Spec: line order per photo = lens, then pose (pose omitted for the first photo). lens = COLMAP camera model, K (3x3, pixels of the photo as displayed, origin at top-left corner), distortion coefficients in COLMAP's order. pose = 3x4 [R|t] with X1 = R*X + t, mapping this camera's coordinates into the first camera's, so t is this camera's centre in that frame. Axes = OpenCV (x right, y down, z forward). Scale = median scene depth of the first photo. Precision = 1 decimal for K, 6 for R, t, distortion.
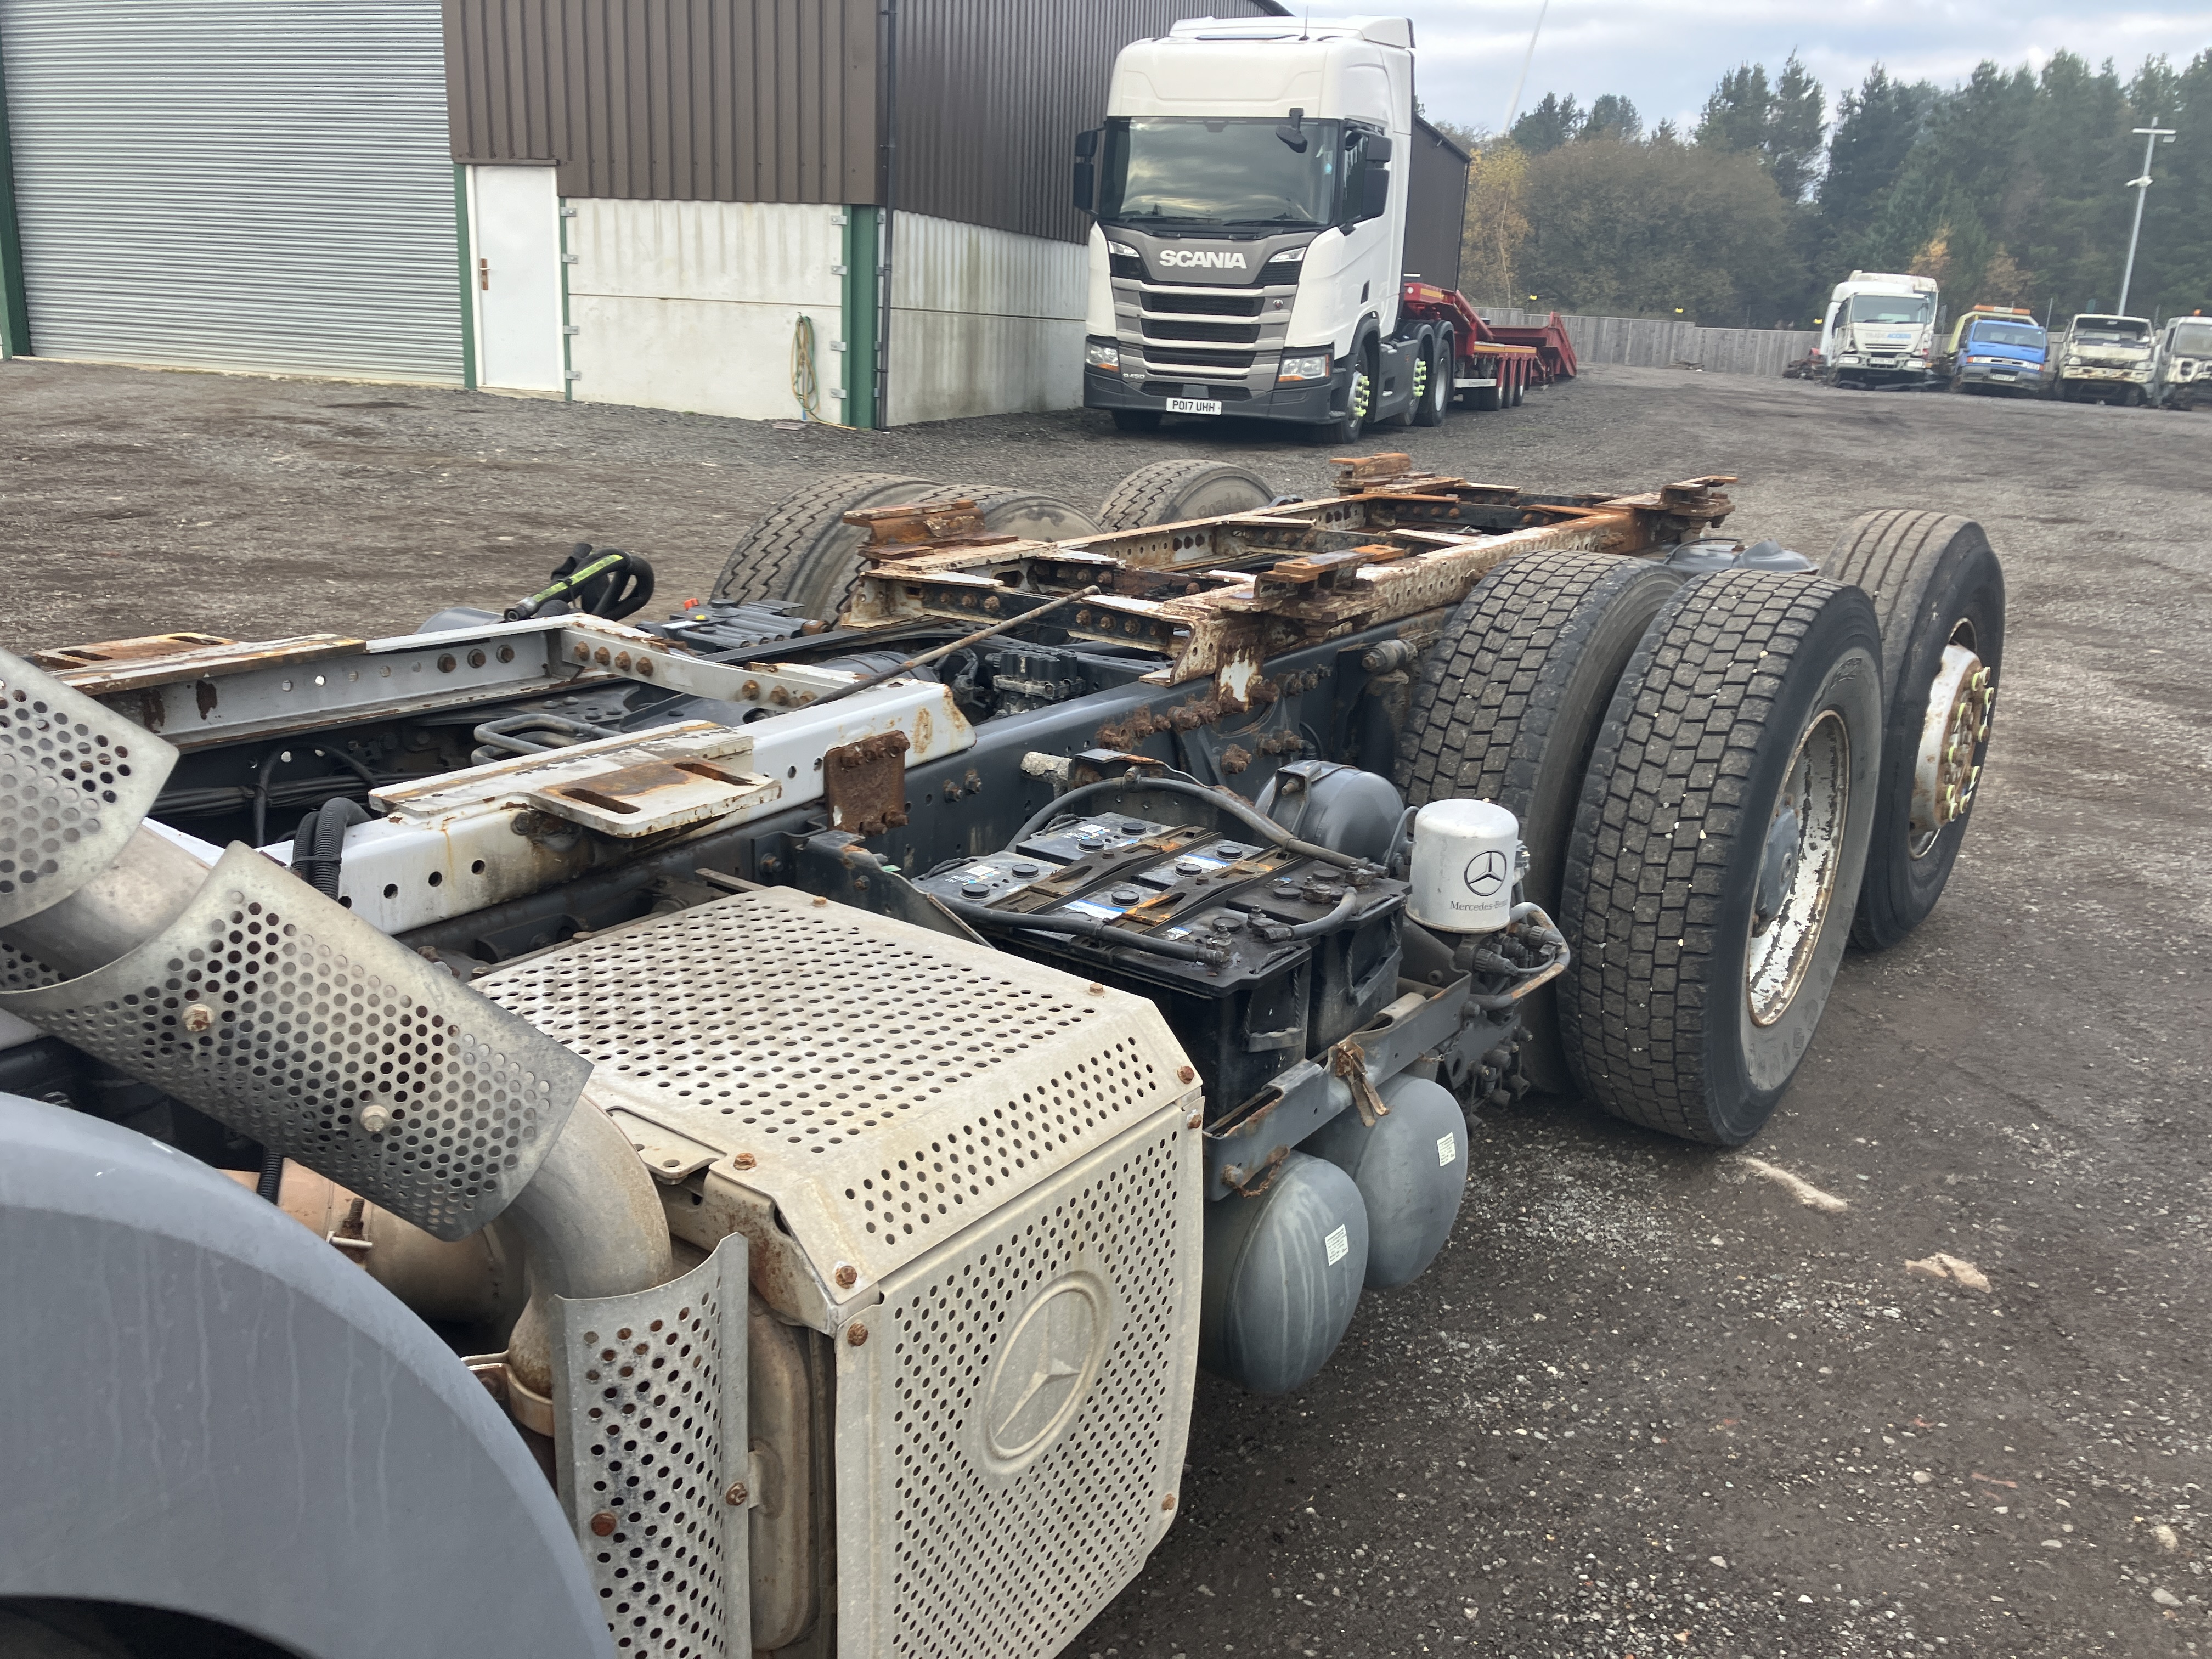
lens RADIAL K [[1808.8, 0, 1137.2], [0, 1808.8, 836.3], [0, 0, 1]] dist [0.110357, -0.193258]
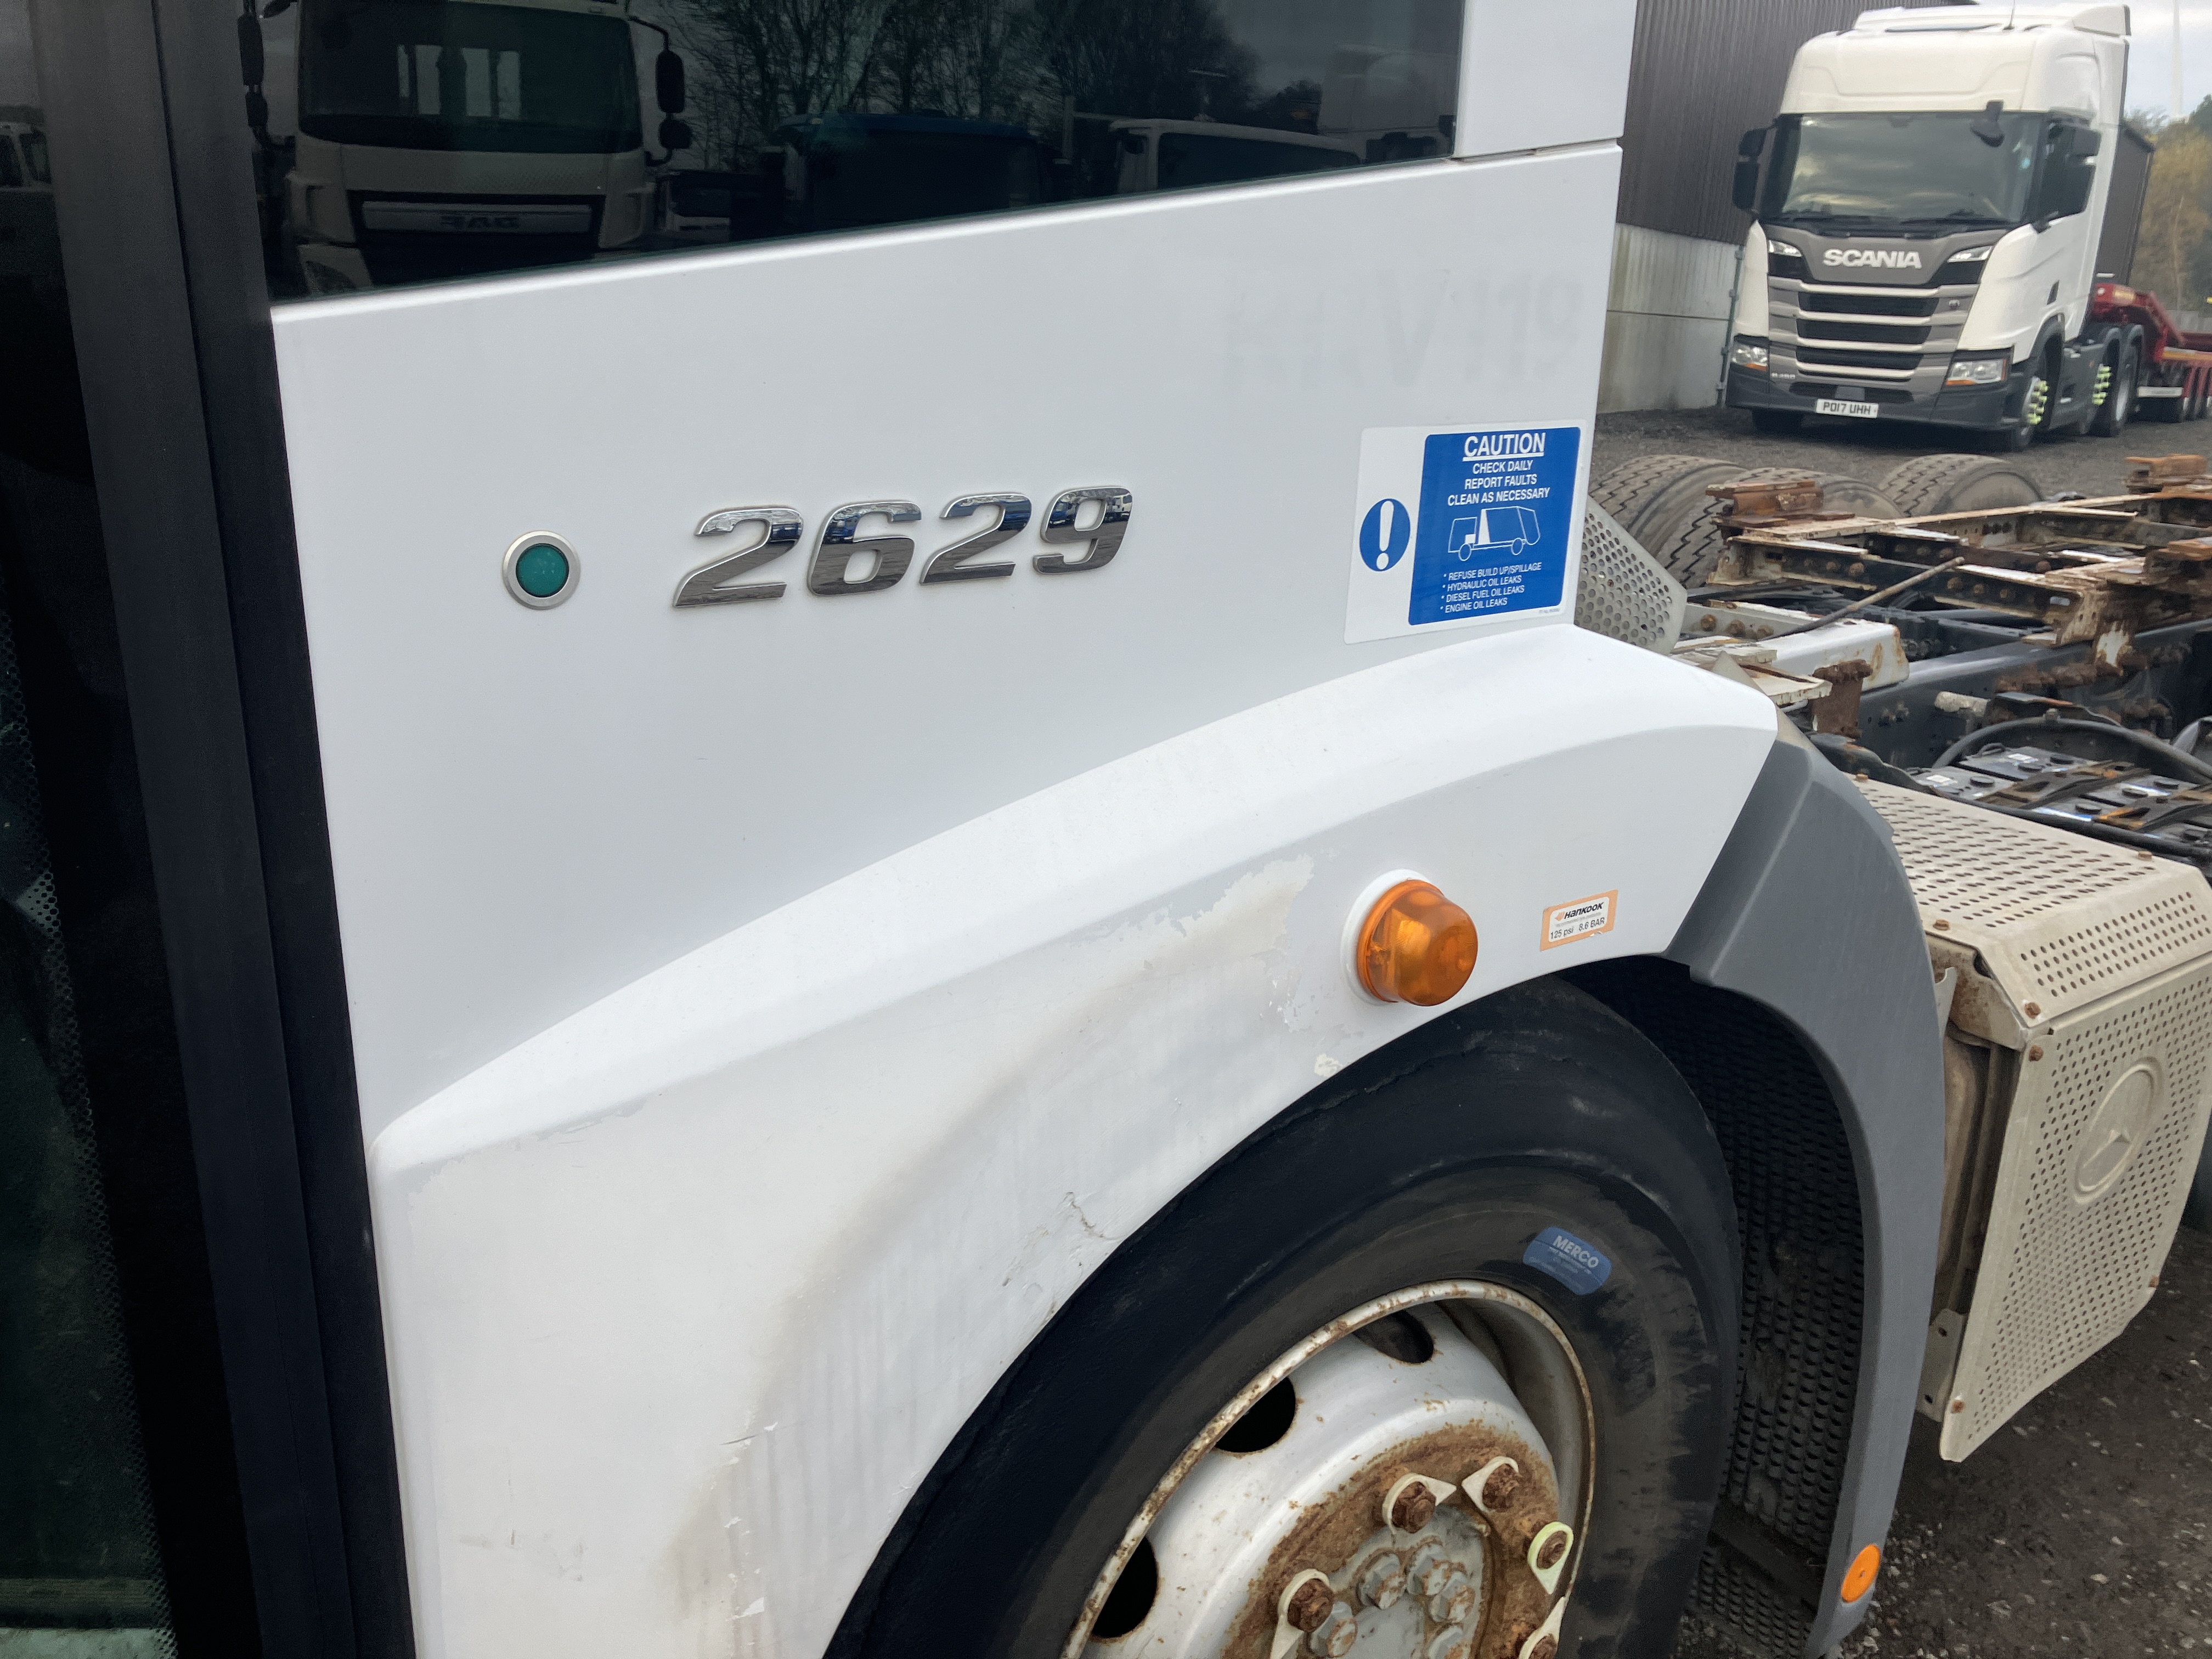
lens RADIAL K [[1853.5, 0, 1106.0], [0, 1853.5, 829.5], [0, 0, 1]] dist [0.033332, -0.000795]
pose [[0.955990, 0.092714, -0.278366, -0.125150], [-0.094588, 0.995494, 0.006723, 0.045229], [0.277735, 0.019902, 0.960451, -0.155181]]
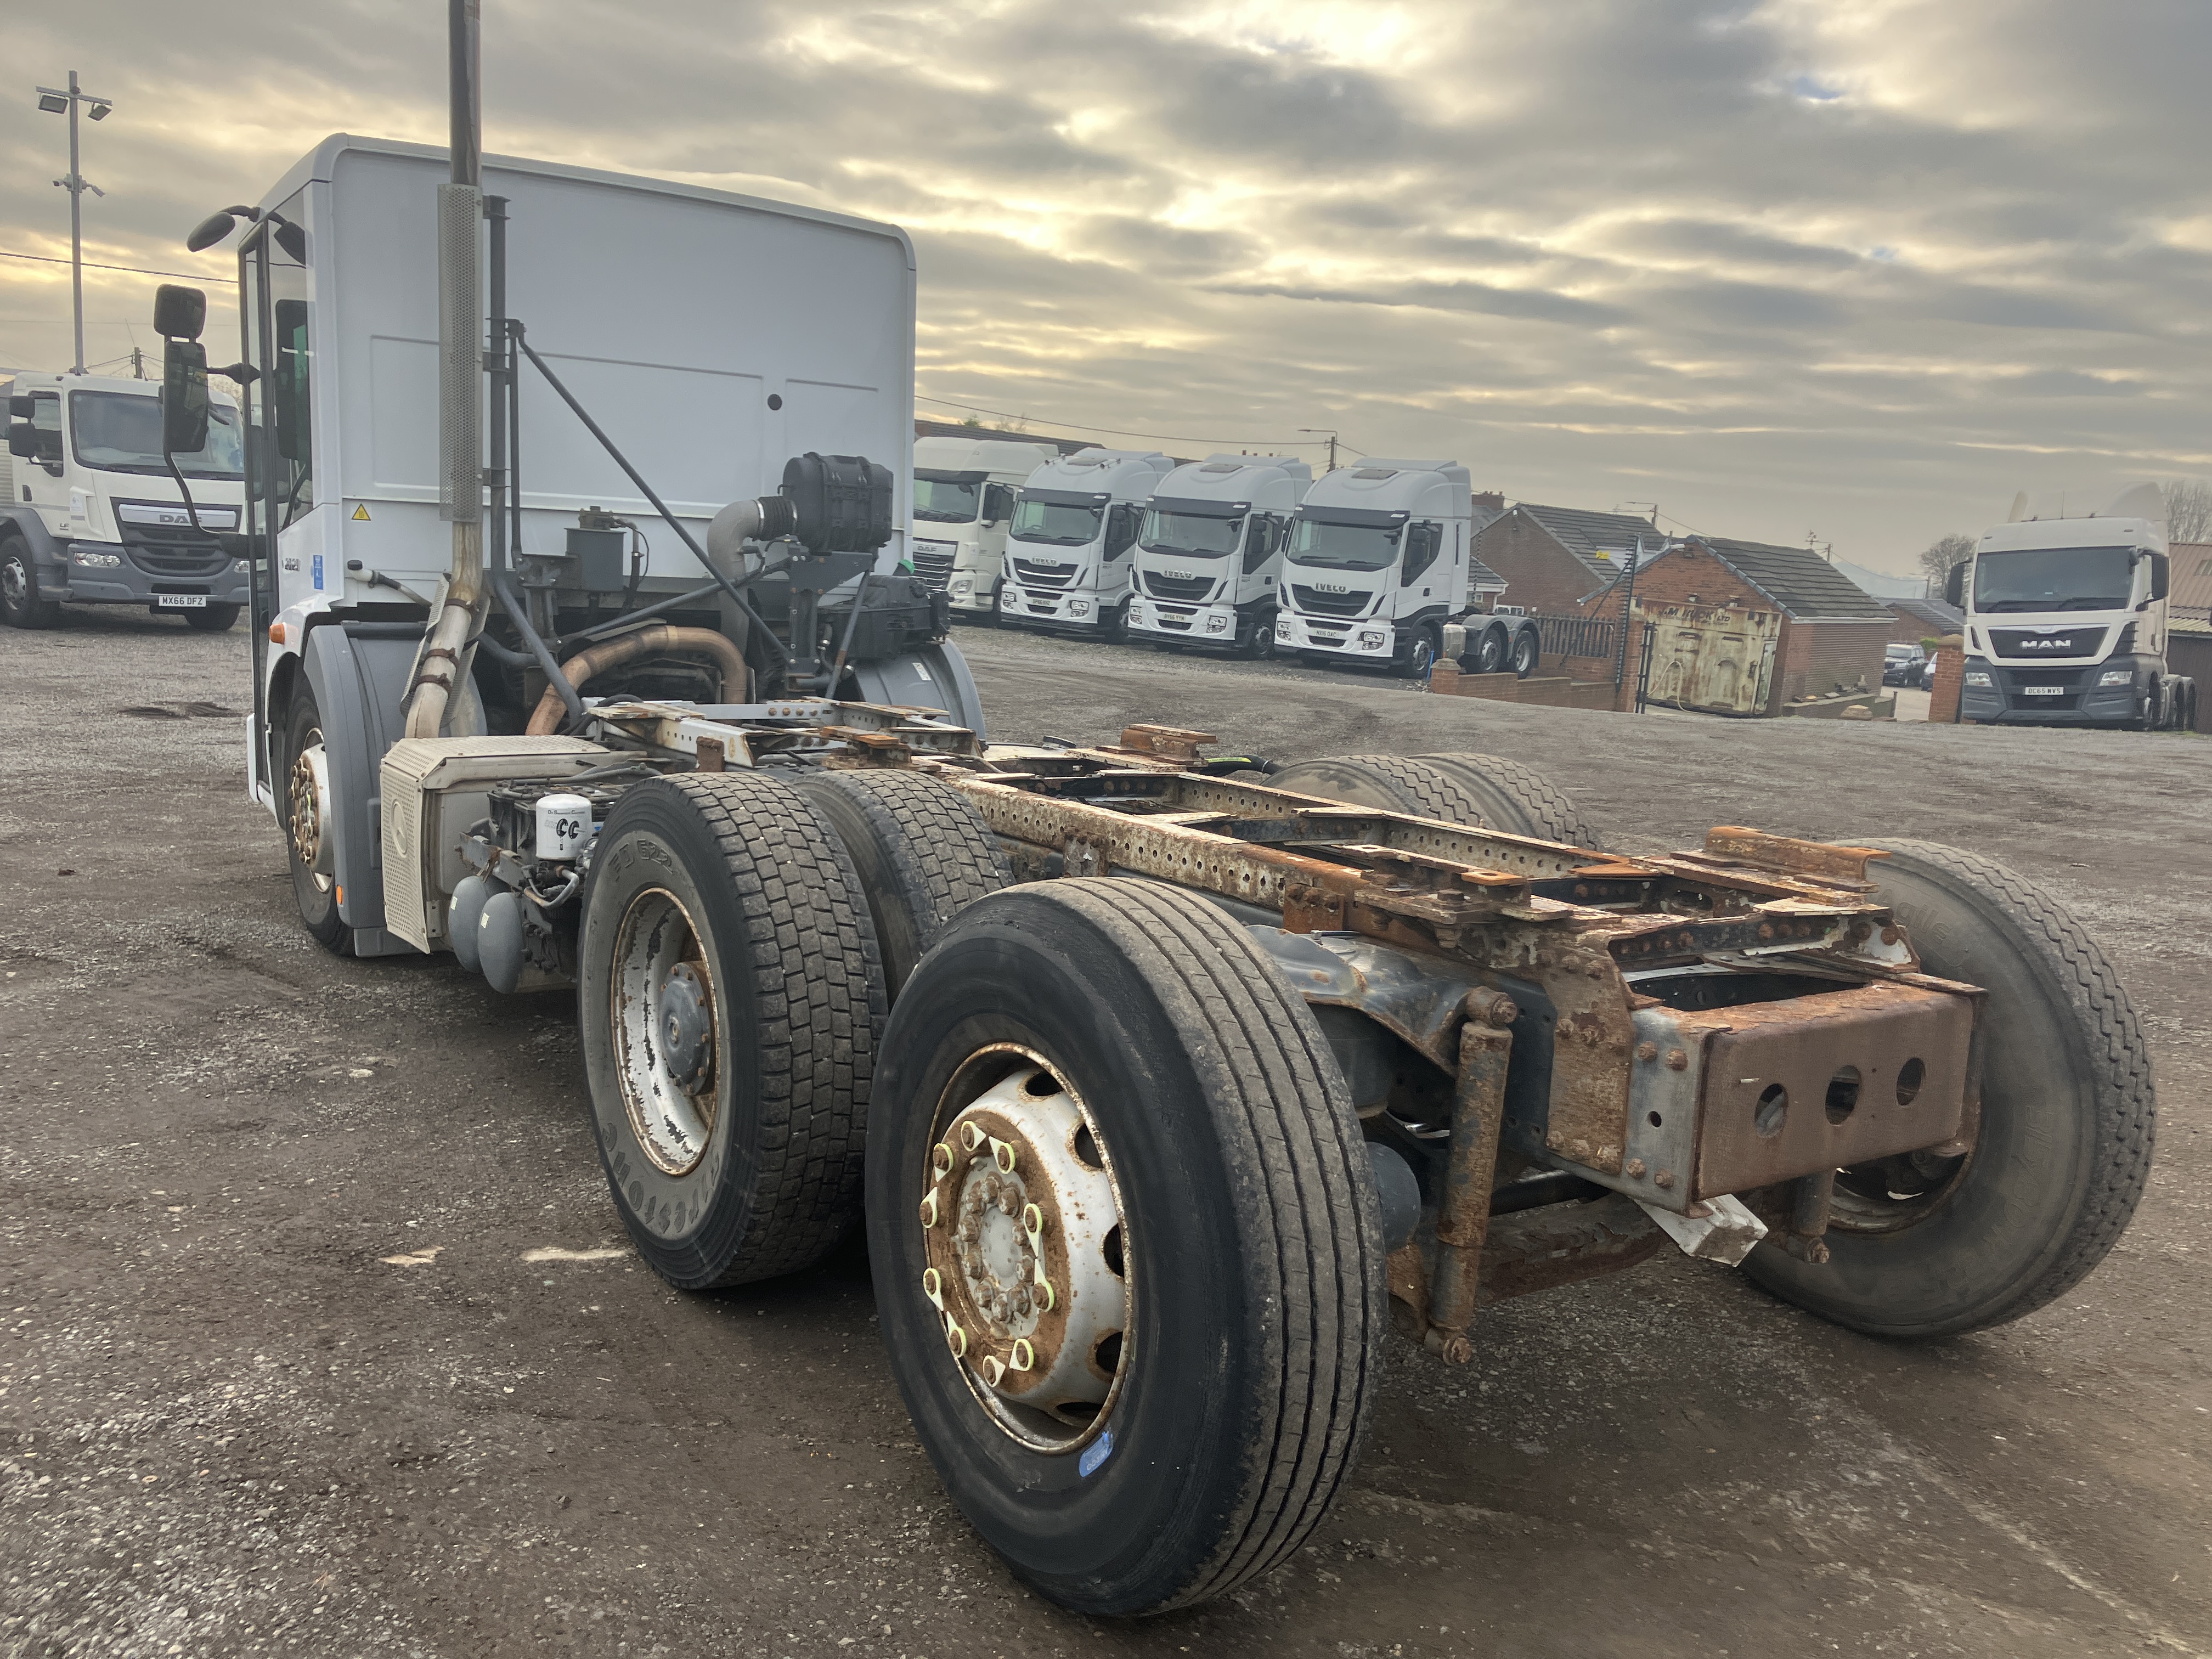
lens RADIAL K [[1853.5, 0, 1106.0], [0, 1853.5, 829.5], [0, 0, 1]] dist [0.033332, -0.000795]
pose [[-0.360761, 0.084184, -0.928851, 0.604607], [-0.324256, 0.922469, 0.209545, -0.195761], [0.874477, 0.376781, -0.305494, 0.709488]]
